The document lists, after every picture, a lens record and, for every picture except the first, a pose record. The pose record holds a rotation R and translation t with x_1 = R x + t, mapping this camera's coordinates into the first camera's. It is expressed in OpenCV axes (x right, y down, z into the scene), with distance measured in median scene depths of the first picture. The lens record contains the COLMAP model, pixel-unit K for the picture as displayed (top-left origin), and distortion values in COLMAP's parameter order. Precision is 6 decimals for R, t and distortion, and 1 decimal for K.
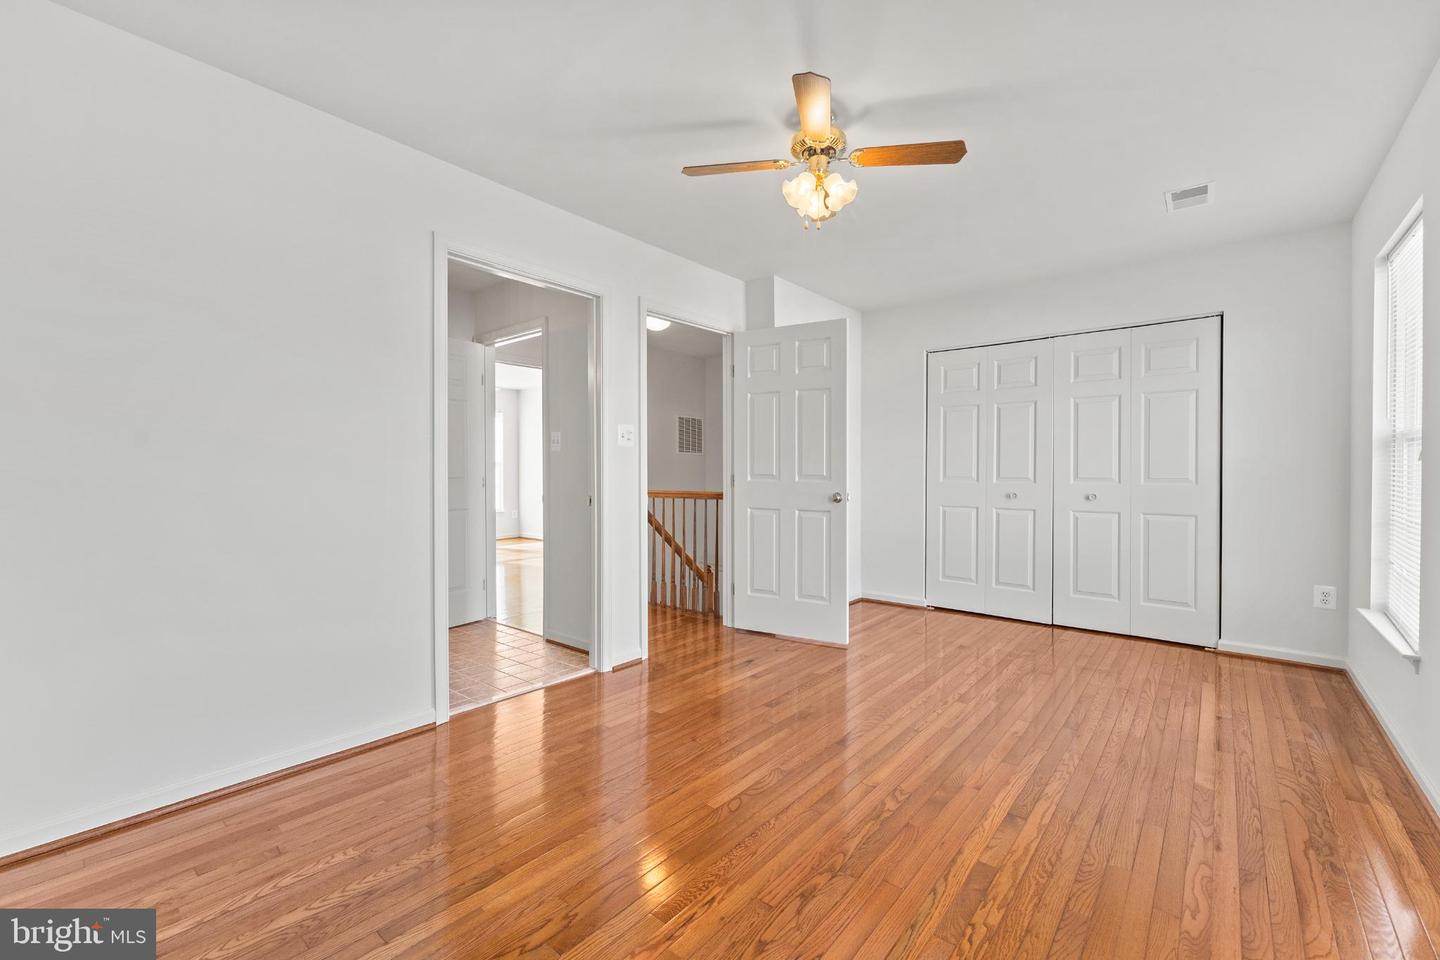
lens RADIAL K [[584.1, 0, 720.0], [0, 584.1, 480.0], [0, 0, 1]] dist [0.000182, -0.000061]
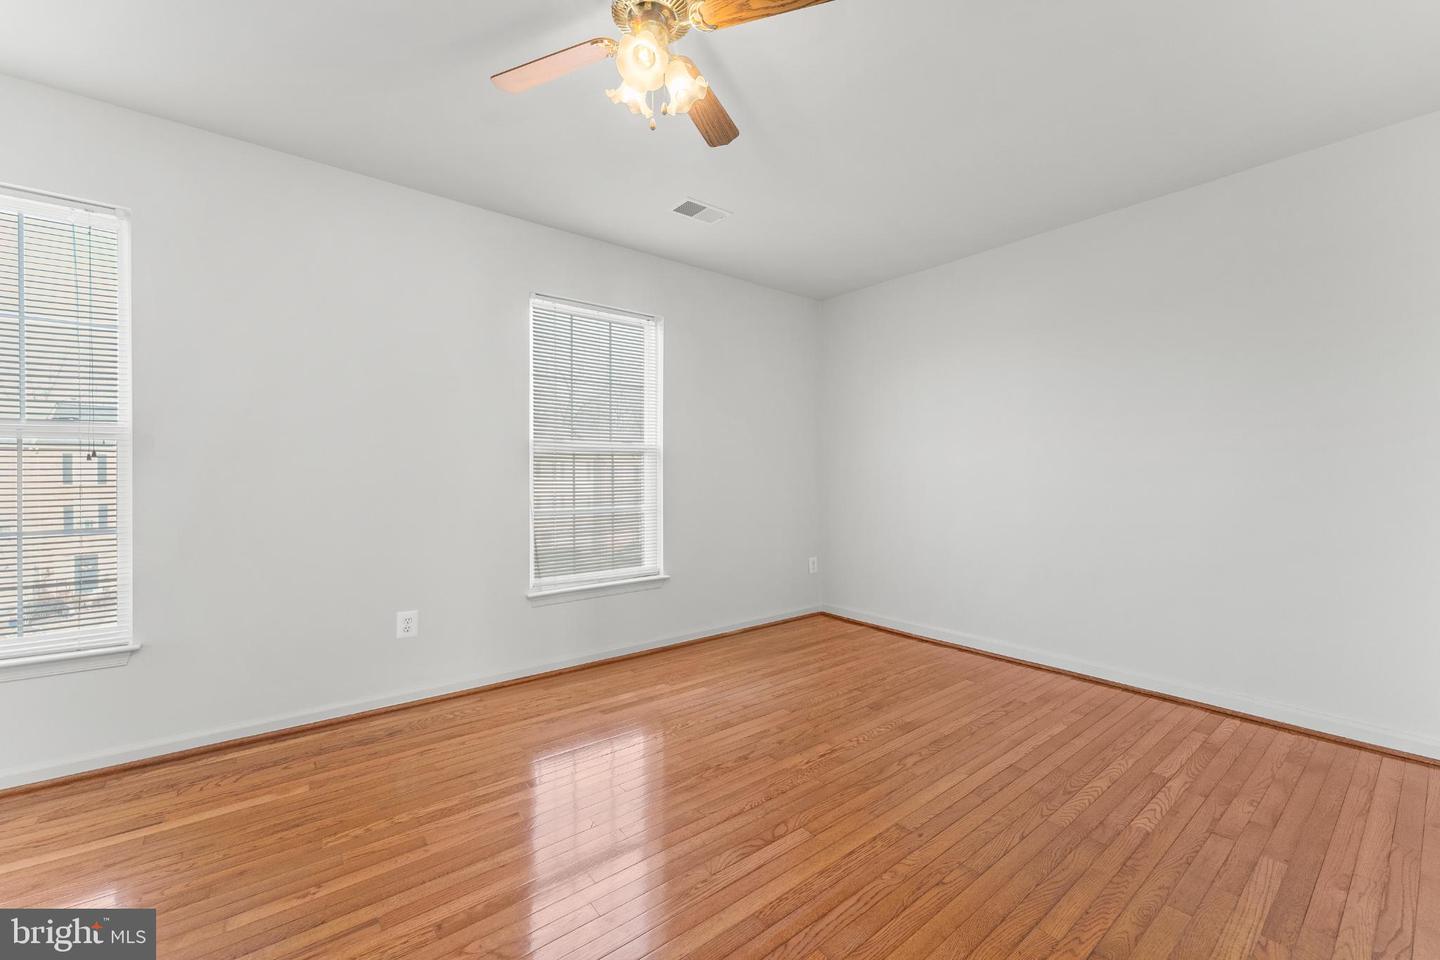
lens RADIAL K [[584.1, 0, 720.0], [0, 584.1, 480.0], [0, 0, 1]] dist [0.000182, -0.000061]
pose [[-0.983476, -0.005458, 0.180954, -0.043785], [-0.001839, 0.999795, 0.020165, -0.022400], [-0.181027, 0.019499, -0.983285, 1.849468]]
